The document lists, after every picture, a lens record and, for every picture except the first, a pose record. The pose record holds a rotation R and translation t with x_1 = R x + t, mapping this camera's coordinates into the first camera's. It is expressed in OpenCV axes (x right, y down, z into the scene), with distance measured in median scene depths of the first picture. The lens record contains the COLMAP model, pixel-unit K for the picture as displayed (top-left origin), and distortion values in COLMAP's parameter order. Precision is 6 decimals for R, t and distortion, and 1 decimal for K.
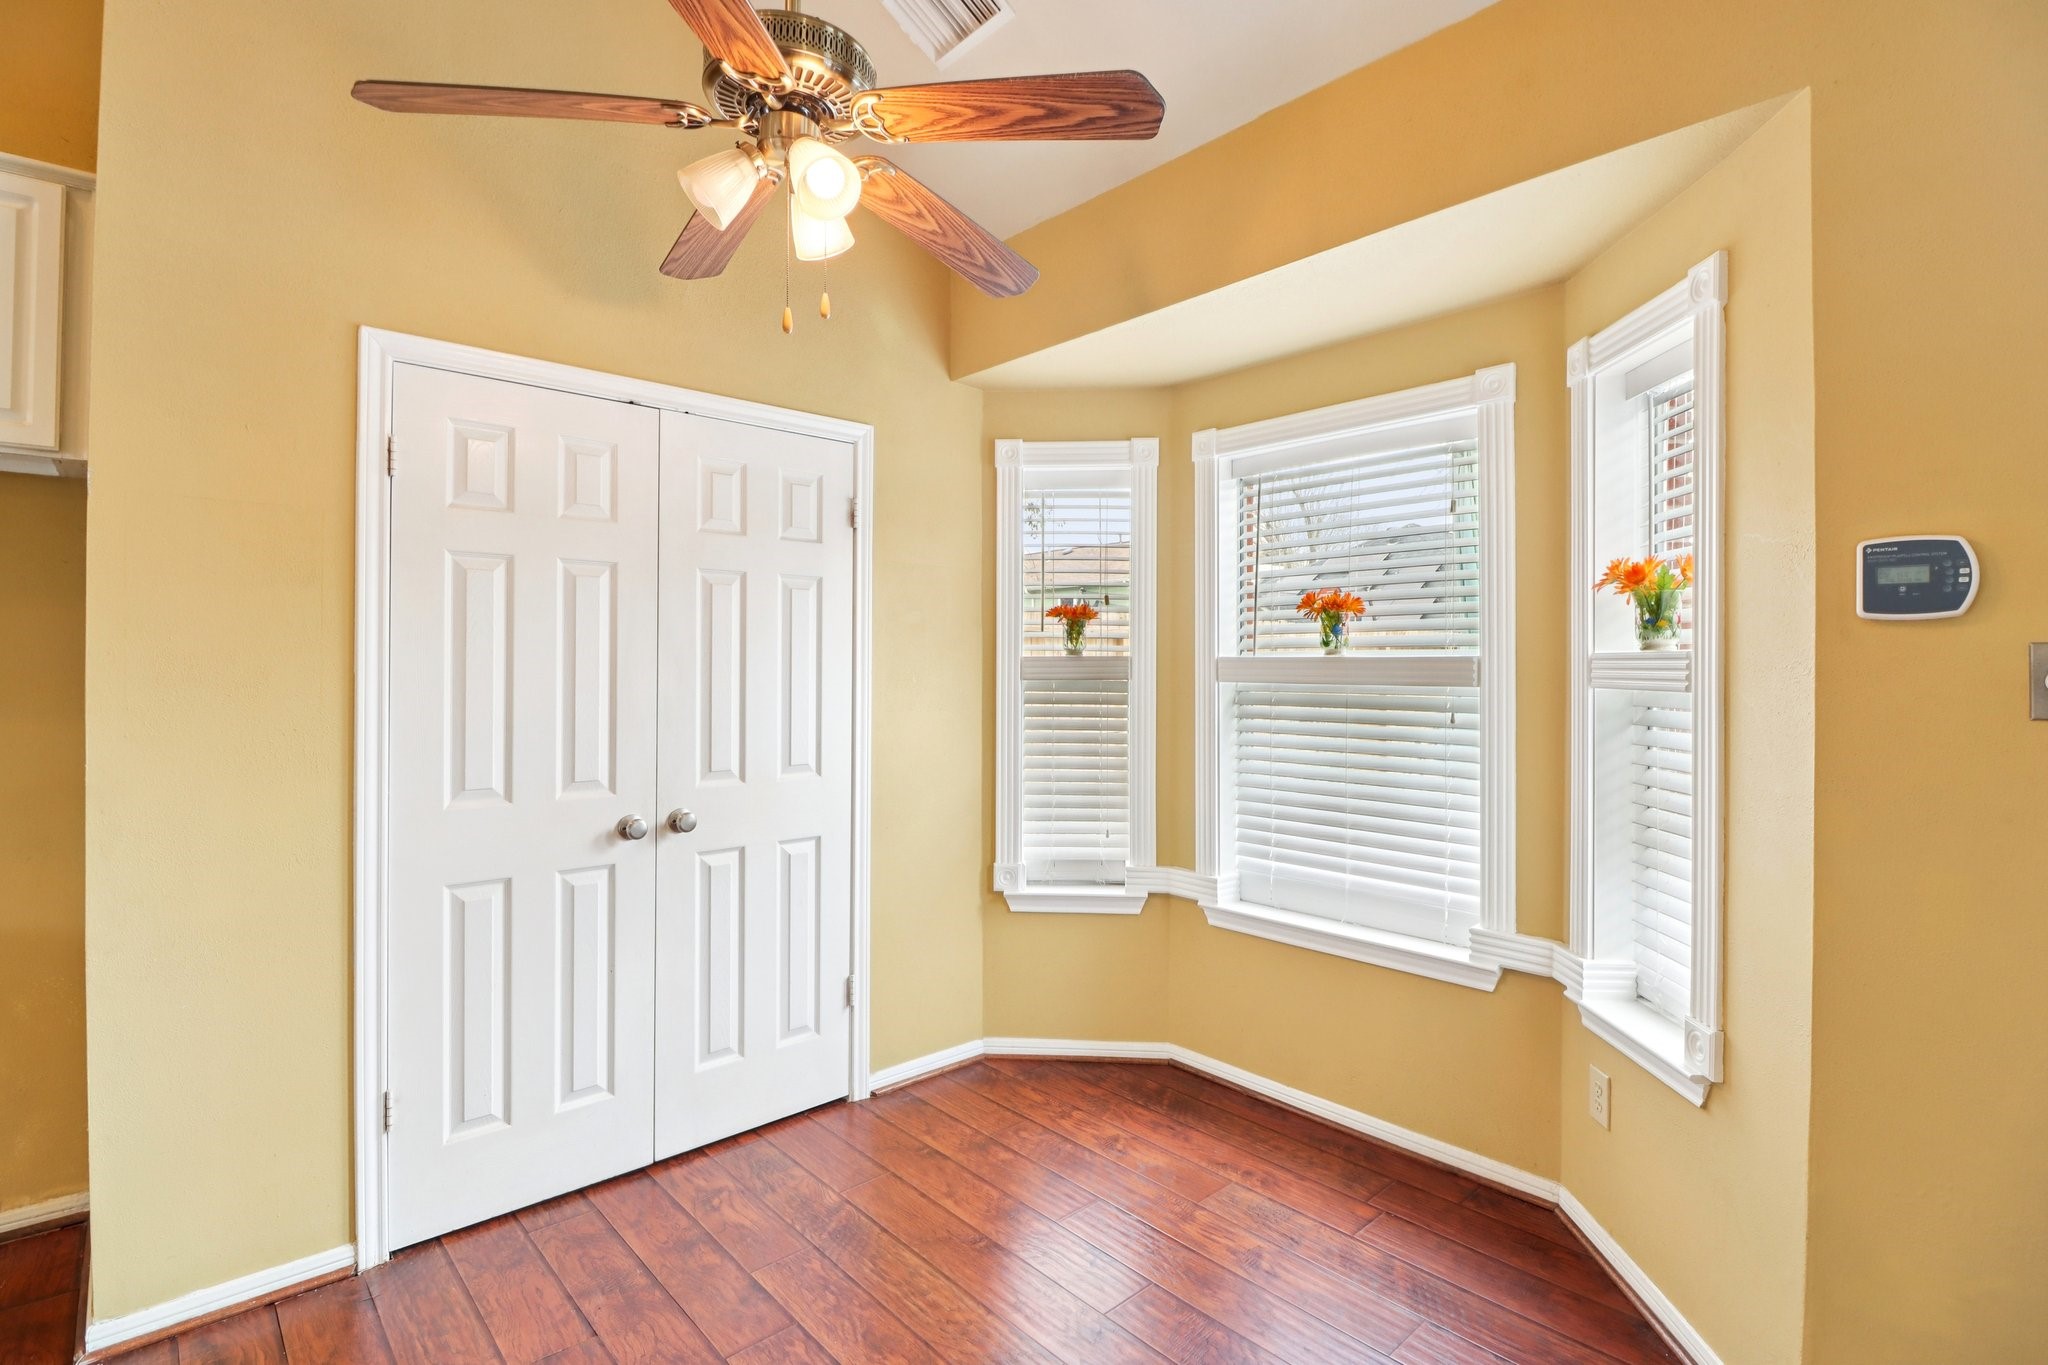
lens RADIAL K [[969.3, 0, 1025.3], [0, 969.3, 662.3], [0, 0, 1]] dist [0.001413, -0.011469]
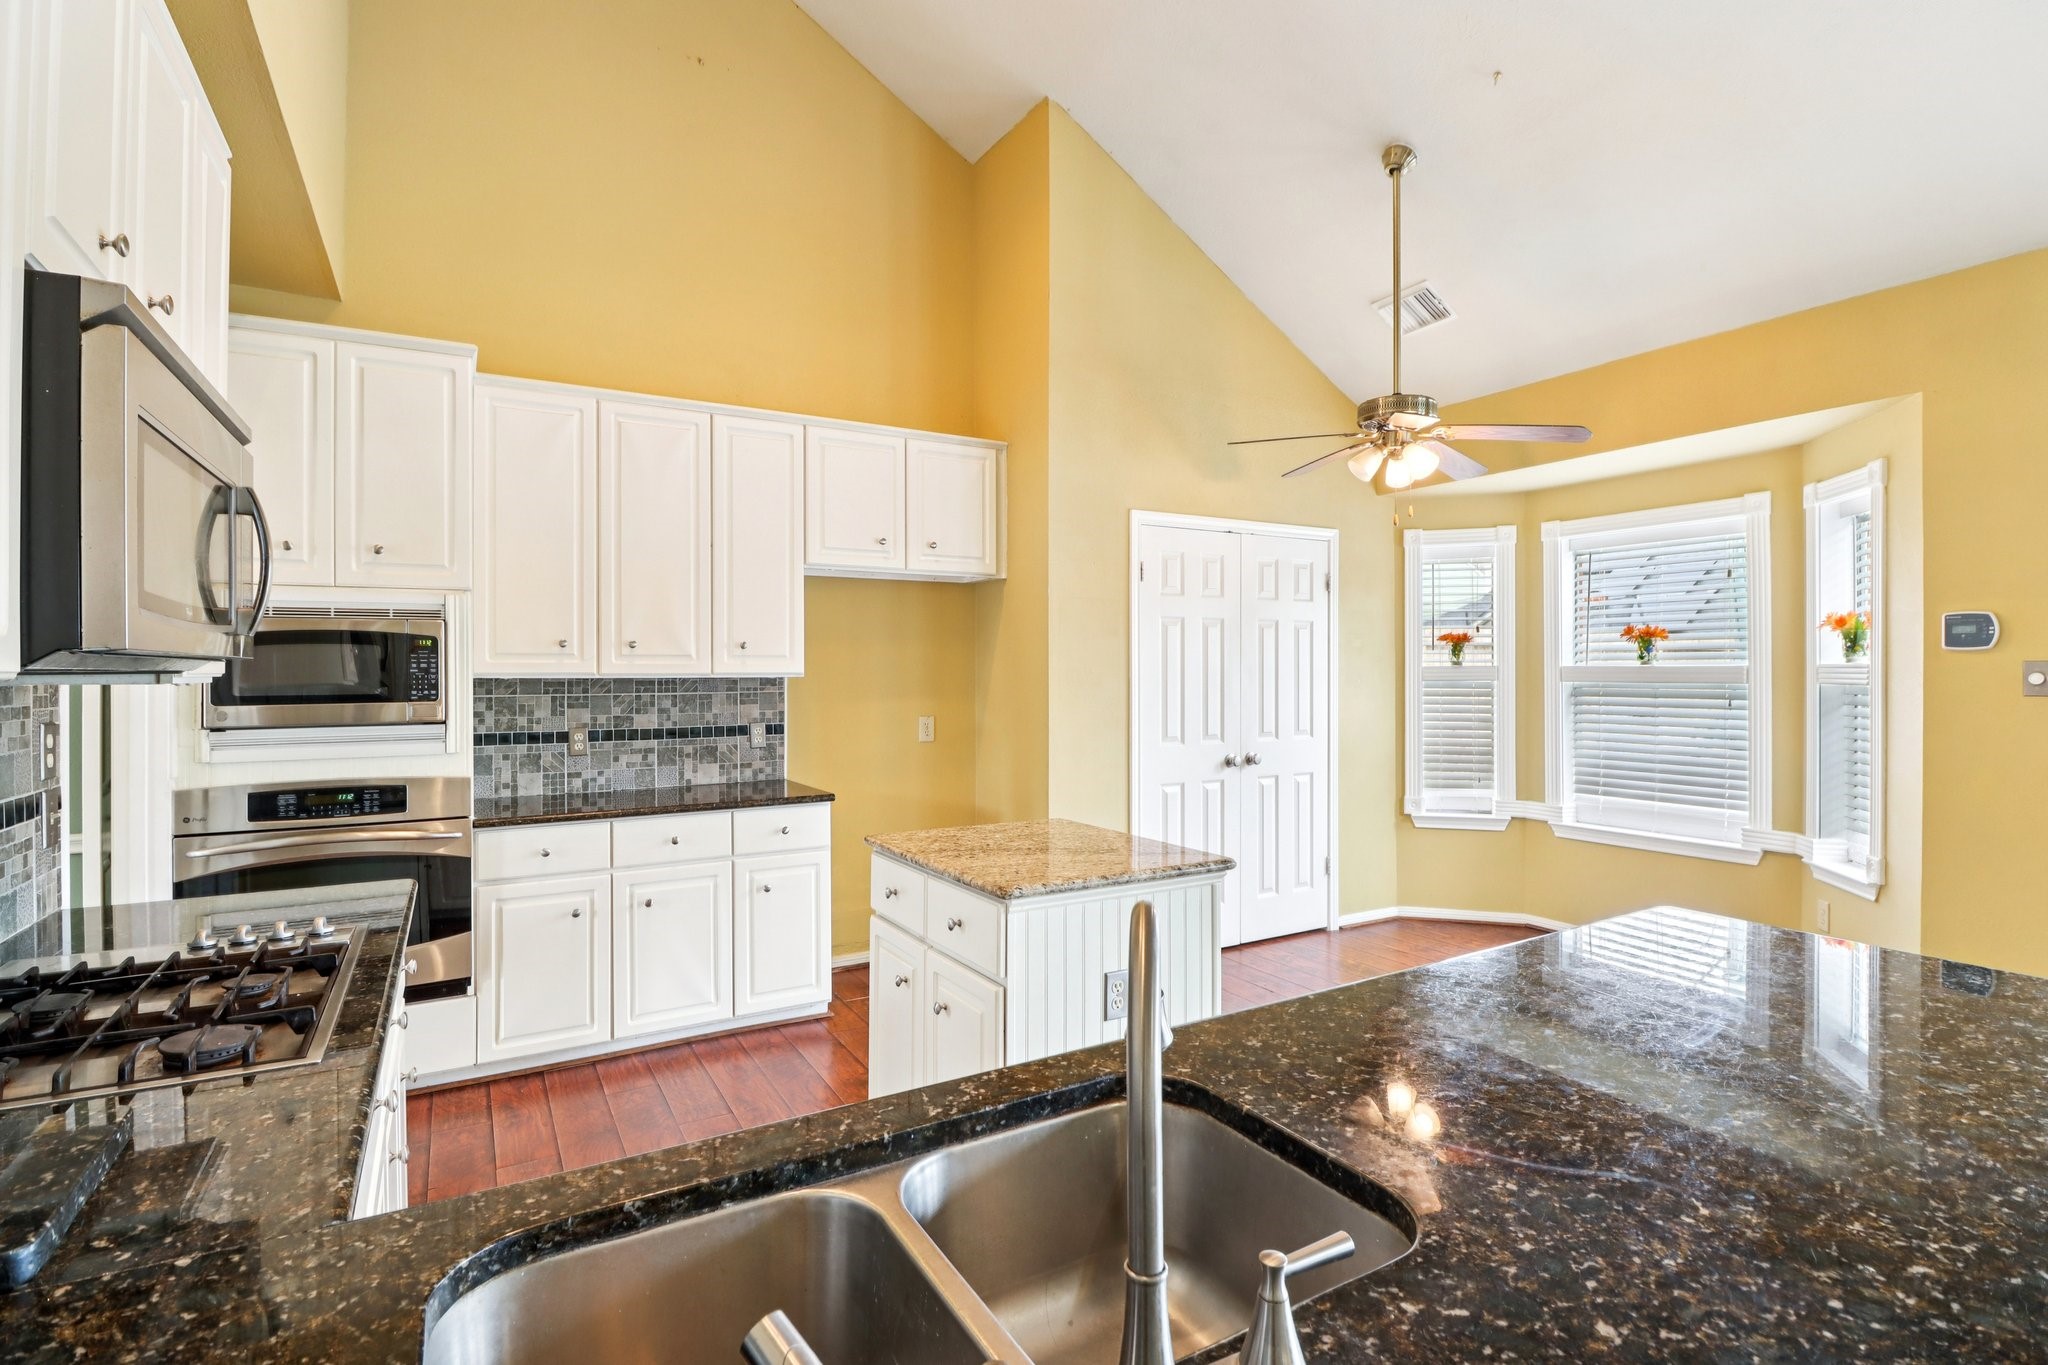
lens RADIAL K [[970.6, 0, 1017.4], [0, 970.6, 670.7], [0, 0, 1]] dist [0.001429, -0.013988]
pose [[0.976792, -0.005404, -0.214124, -0.374793], [0.006240, 0.999975, 0.003230, -0.009890], [0.214101, -0.004491, 0.976801, -0.832770]]
